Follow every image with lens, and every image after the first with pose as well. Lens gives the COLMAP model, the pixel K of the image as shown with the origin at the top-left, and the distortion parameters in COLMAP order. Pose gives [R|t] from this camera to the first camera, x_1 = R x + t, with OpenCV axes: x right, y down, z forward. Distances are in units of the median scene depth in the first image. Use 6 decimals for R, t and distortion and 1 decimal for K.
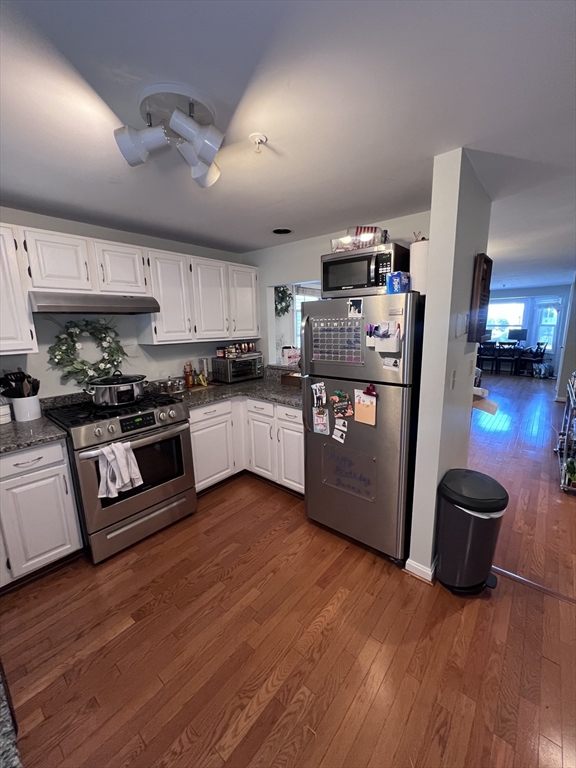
lens RADIAL K [[308.3, 0, 289.3], [0, 308.3, 382.8], [0, 0, 1]] dist [-0.002281, 0.000309]
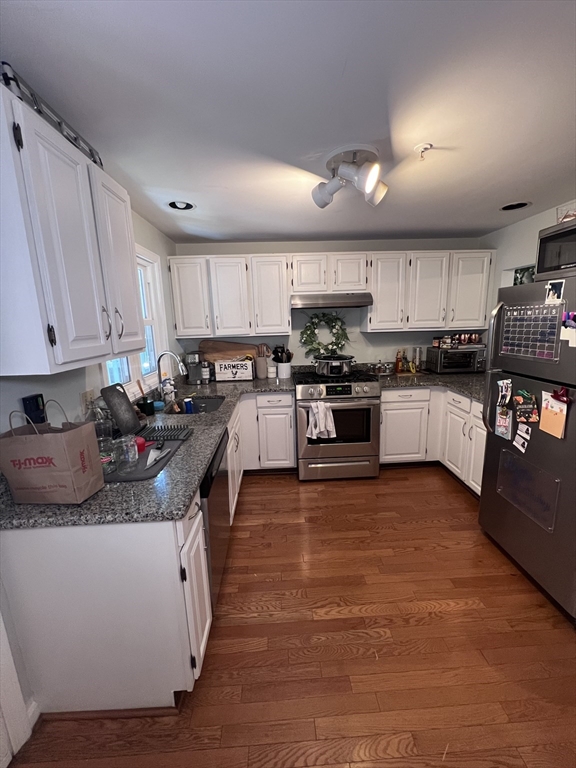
lens RADIAL K [[308.3, 0, 290.5], [0, 308.3, 383.2], [0, 0, 1]] dist [0.001010, 0.000013]
pose [[0.681433, 0.145522, -0.717268, 0.292334], [-0.122858, 0.988871, 0.083905, 0.011760], [0.721495, 0.030946, 0.691728, -0.056864]]
